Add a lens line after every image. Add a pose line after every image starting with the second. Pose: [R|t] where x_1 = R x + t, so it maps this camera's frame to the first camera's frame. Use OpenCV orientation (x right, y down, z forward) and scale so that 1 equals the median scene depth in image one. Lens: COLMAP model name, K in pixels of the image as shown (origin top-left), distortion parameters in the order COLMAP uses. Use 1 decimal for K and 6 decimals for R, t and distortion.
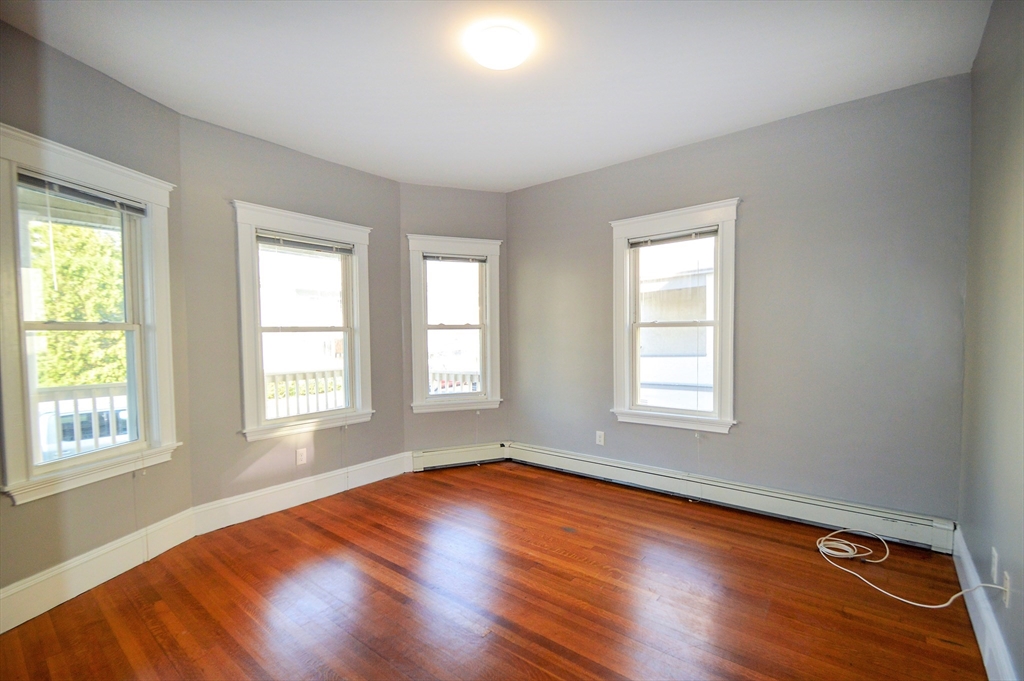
lens RADIAL K [[454.6, 0, 512.0], [0, 454.6, 349.7], [0, 0, 1]] dist [0.013831, -0.015365]
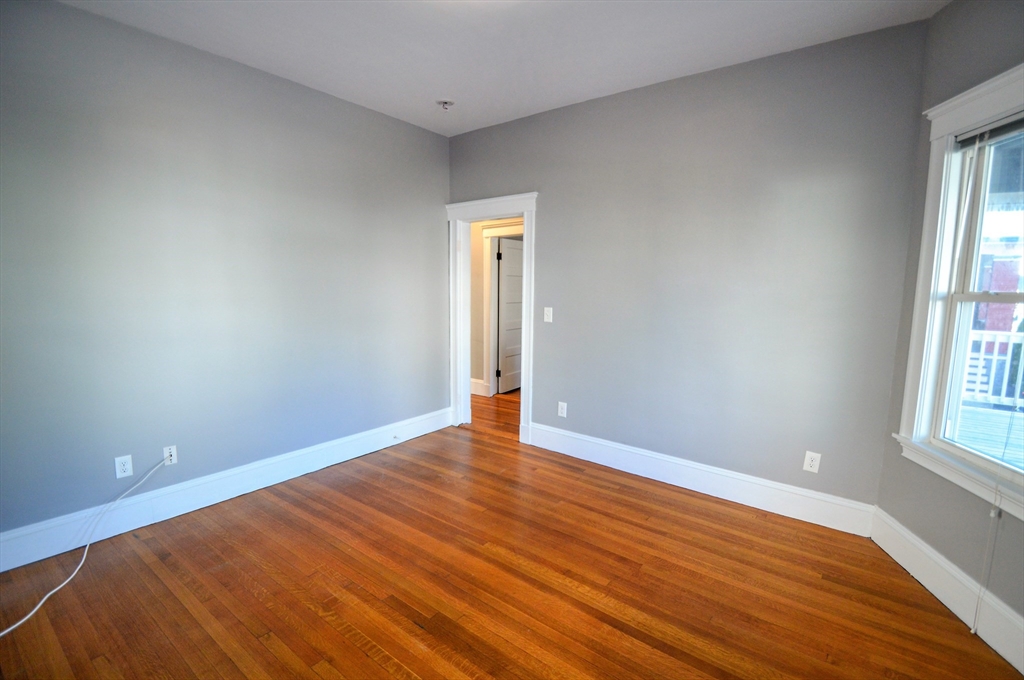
lens RADIAL K [[465.2, 0, 512.6], [0, 465.2, 349.2], [0, 0, 1]] dist [0.013869, -0.015894]
pose [[-0.999479, 0.004031, -0.032034, -0.045912], [-0.001489, 0.985365, 0.170451, -0.061619], [0.032252, 0.170410, -0.984845, 1.111144]]
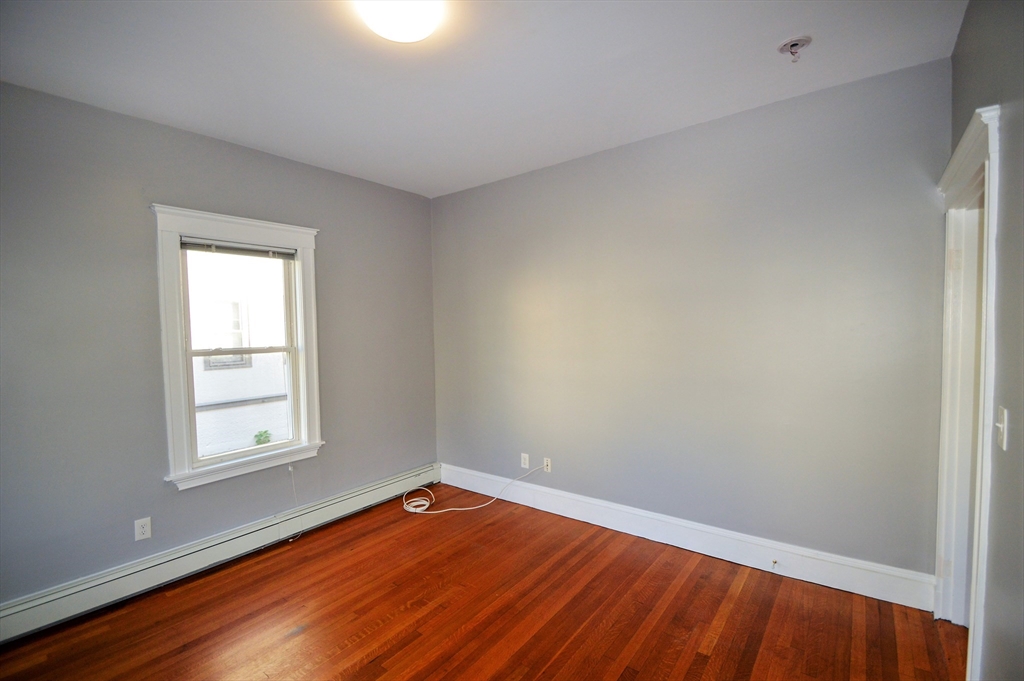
lens RADIAL K [[454.6, 0, 512.0], [0, 454.6, 349.7], [0, 0, 1]] dist [0.013831, -0.015365]
pose [[-0.028011, -0.033171, 0.999057, -0.484472], [0.057695, 0.997729, 0.034745, -0.055961], [-0.997941, 0.058614, -0.026034, 0.499900]]
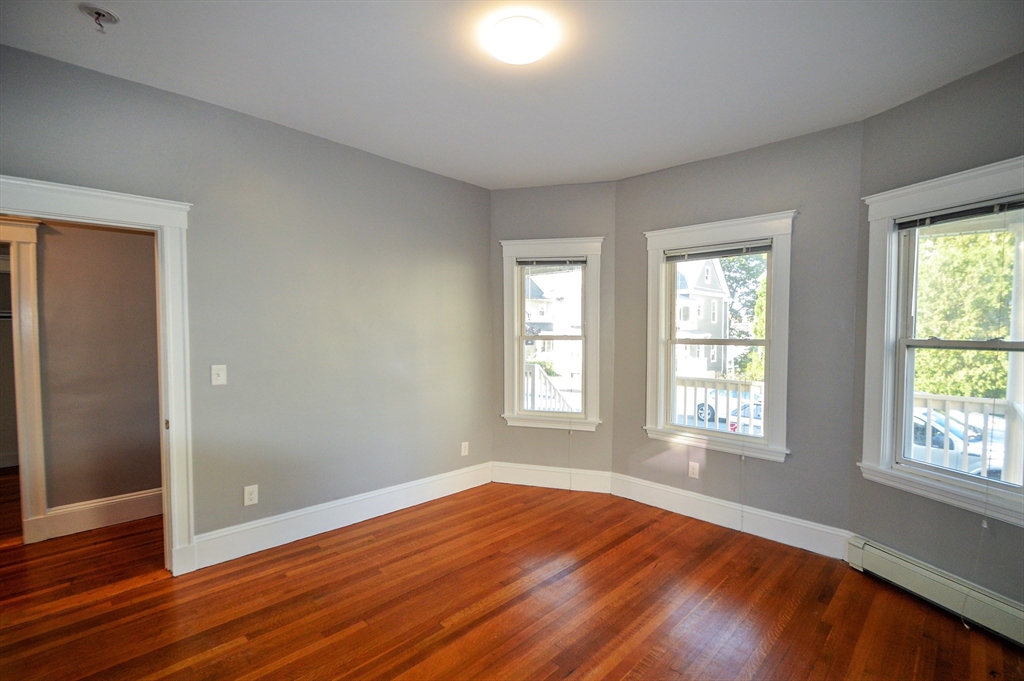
lens RADIAL K [[465.2, 0, 512.6], [0, 465.2, 349.7], [0, 0, 1]] dist [0.013869, -0.015894]
pose [[-0.086134, 0.053466, -0.994848, 0.529401], [-0.040743, 0.997535, 0.057138, -0.063812], [0.995450, 0.045455, -0.083743, 0.633342]]
